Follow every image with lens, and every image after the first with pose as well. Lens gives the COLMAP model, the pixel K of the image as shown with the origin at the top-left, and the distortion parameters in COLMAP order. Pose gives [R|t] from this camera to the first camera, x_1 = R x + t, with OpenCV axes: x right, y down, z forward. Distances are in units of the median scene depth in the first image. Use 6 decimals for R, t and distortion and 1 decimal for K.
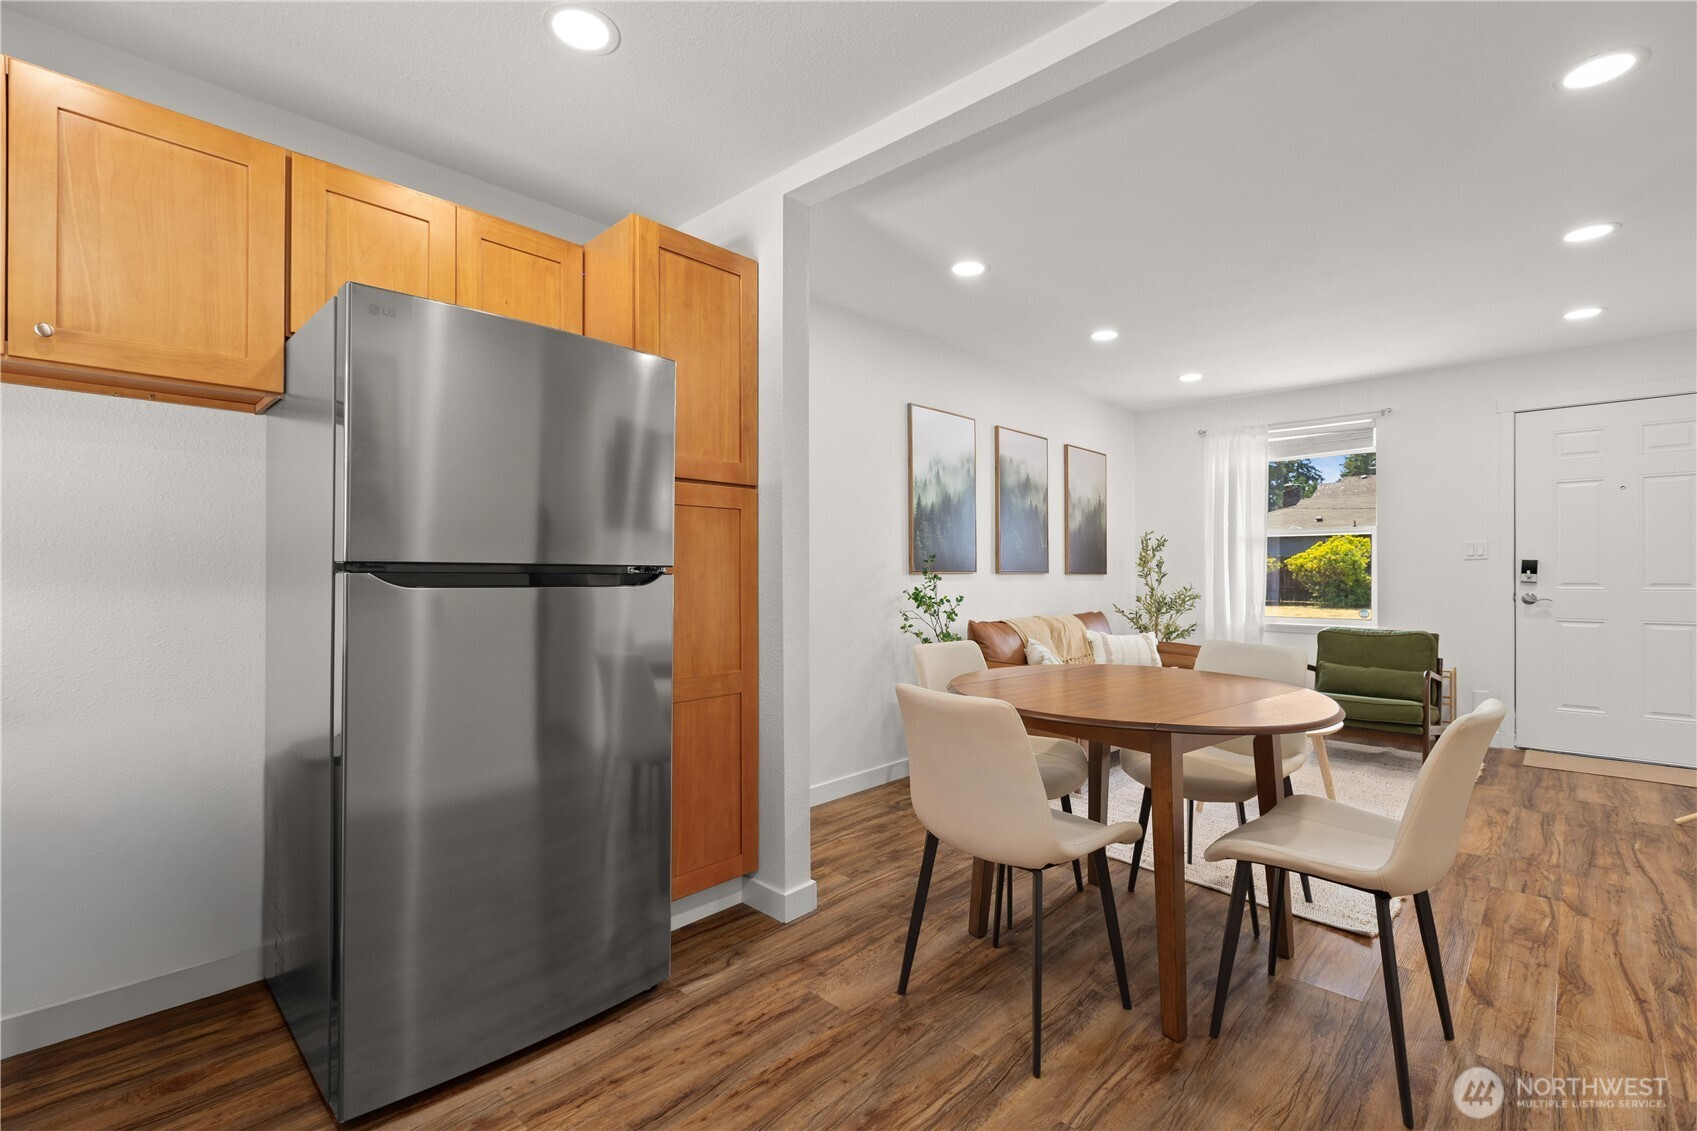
lens RADIAL K [[761.8, 0, 839.0], [0, 761.8, 571.2], [0, 0, 1]] dist [0.004313, 0.000303]
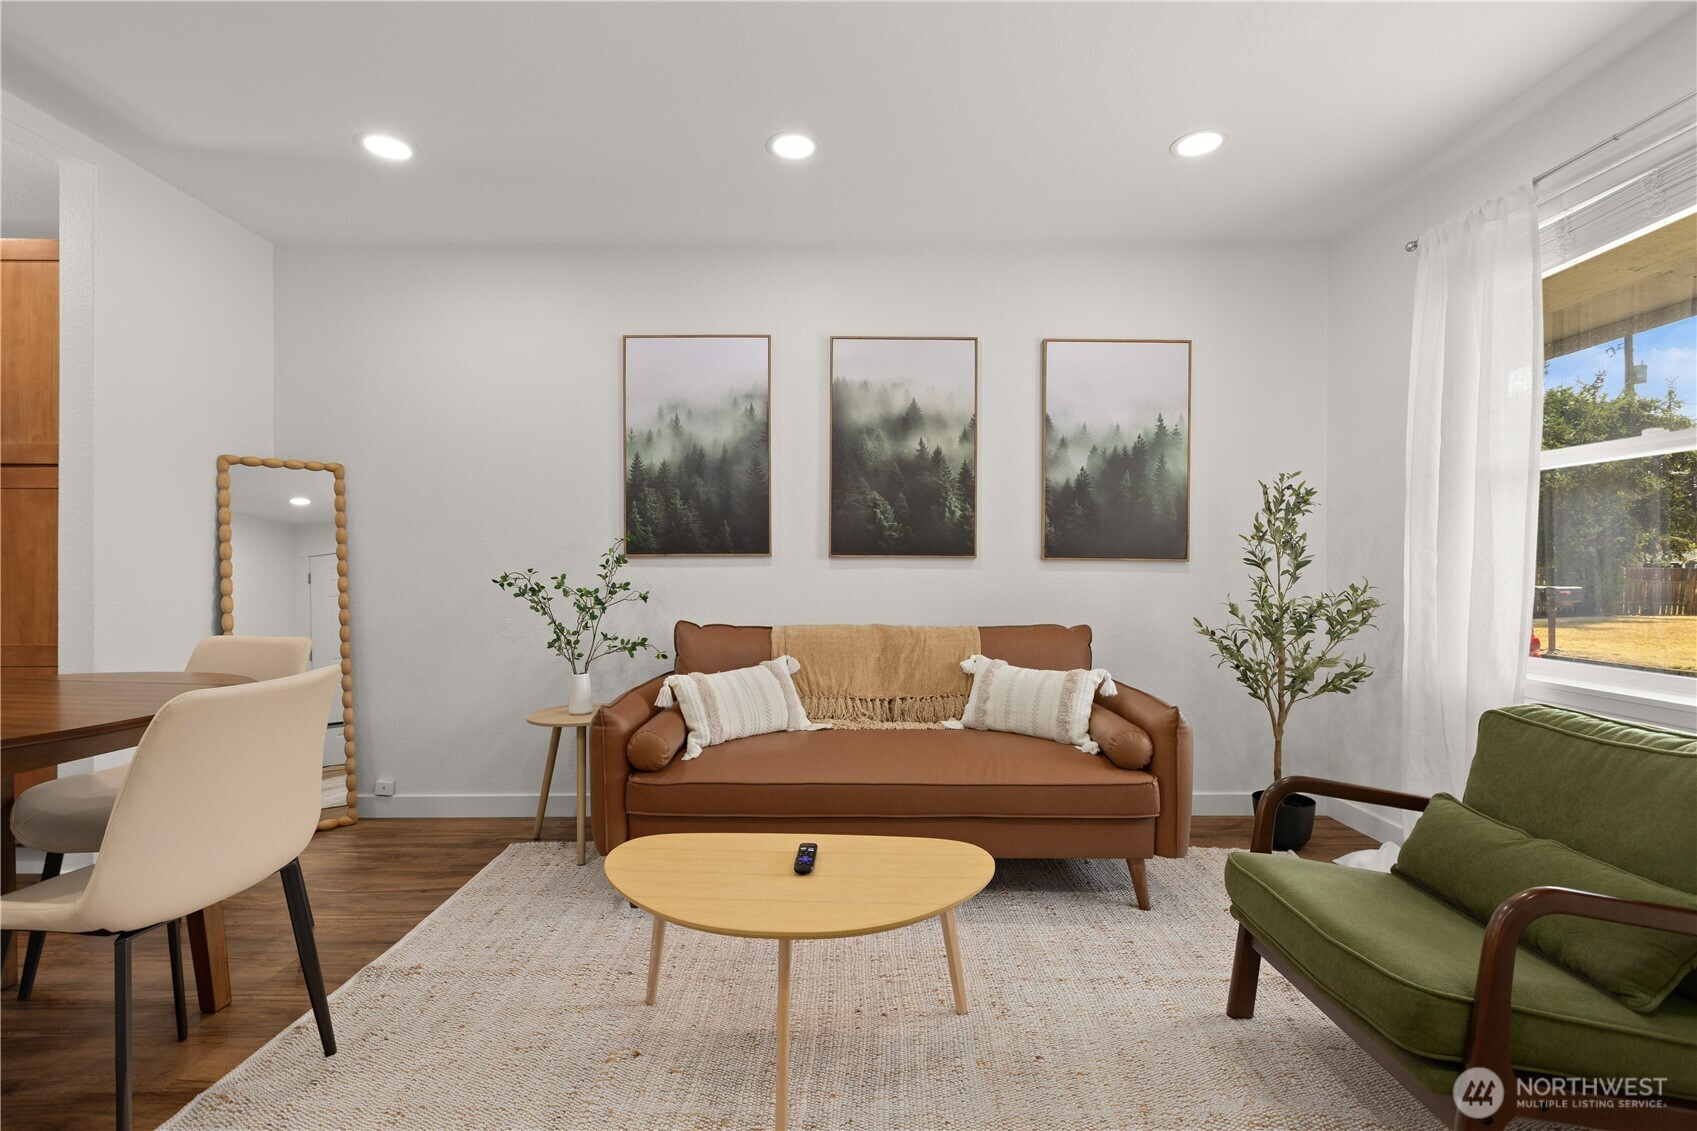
lens RADIAL K [[761.8, 0, 851.3], [0, 761.8, 568.9], [0, 0, 1]] dist [0.004313, 0.000303]
pose [[0.688272, 0.006569, -0.725423, 0.765611], [-0.003814, 0.999978, 0.005437, 0.009926], [0.725443, -0.000975, 0.688281, 0.597715]]
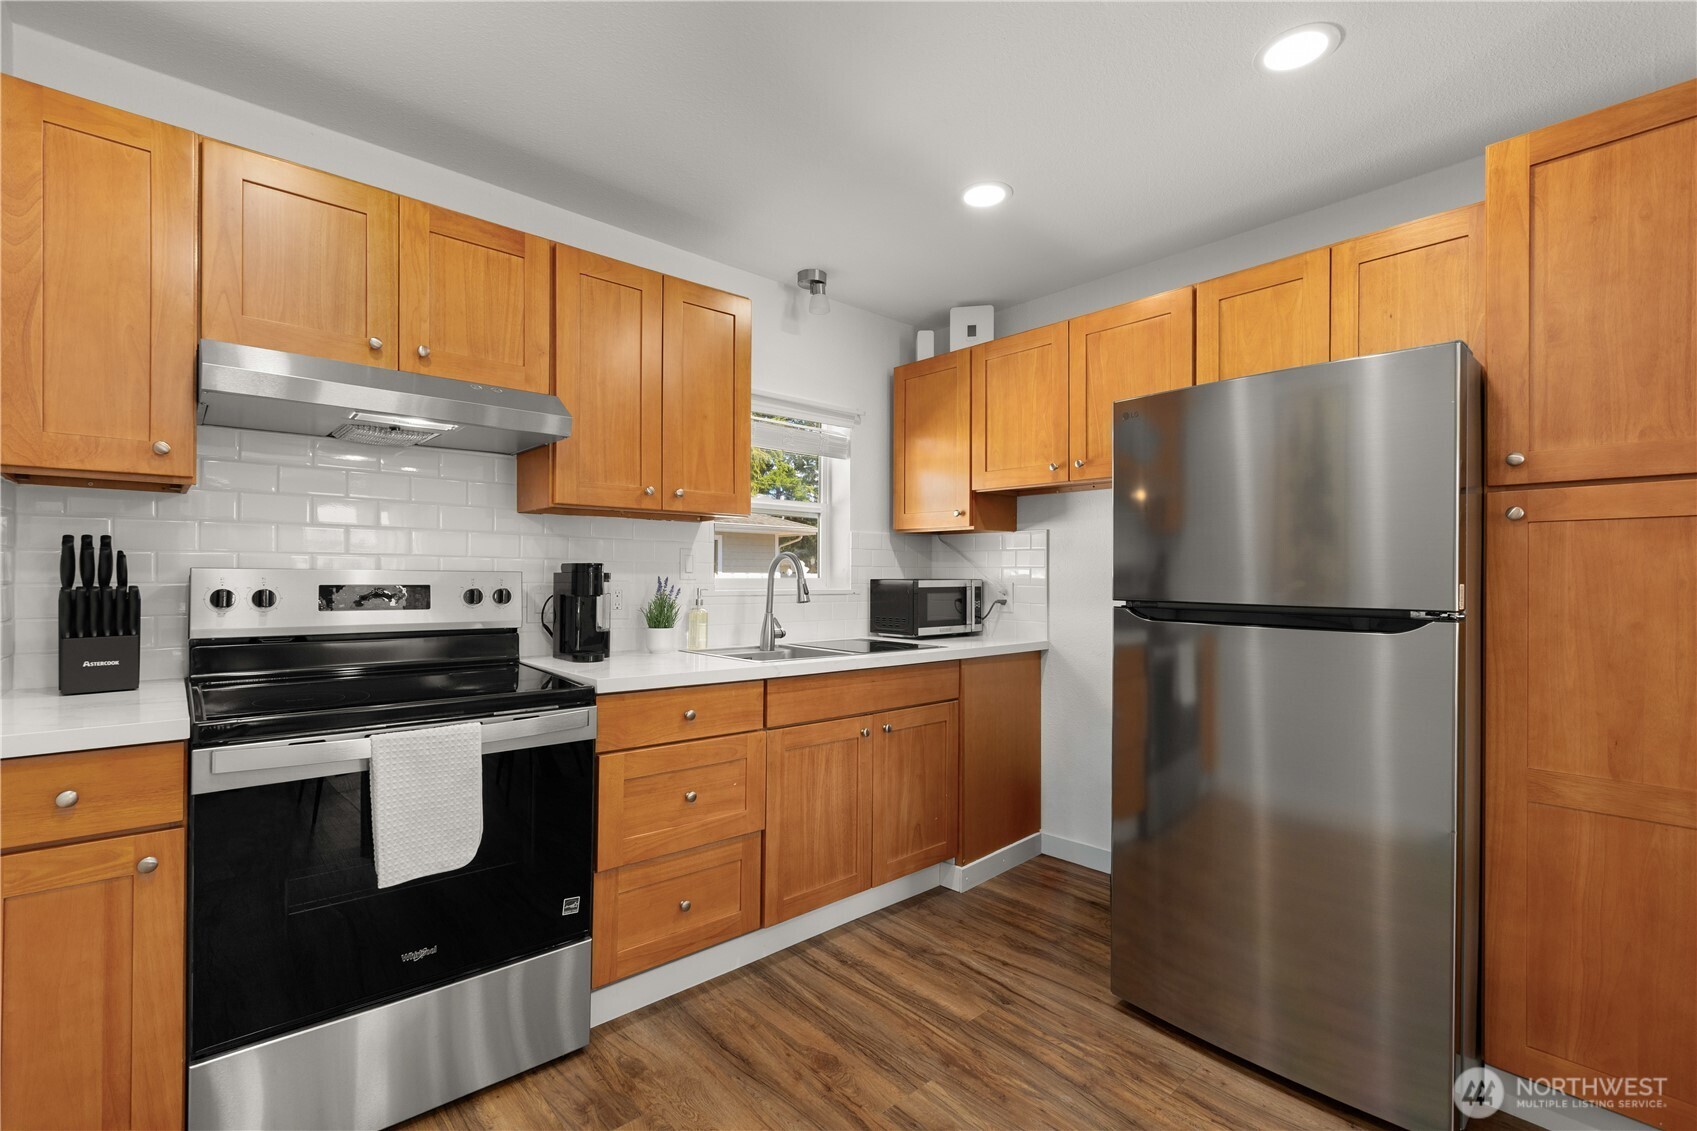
lens RADIAL K [[761.8, 0, 846.2], [0, 761.8, 570.4], [0, 0, 1]] dist [0.004313, 0.000303]
pose [[-0.071678, -0.001344, -0.997427, 0.276923], [0.005057, 0.999986, -0.001711, -0.023608], [0.997415, -0.005167, -0.071670, 0.209748]]
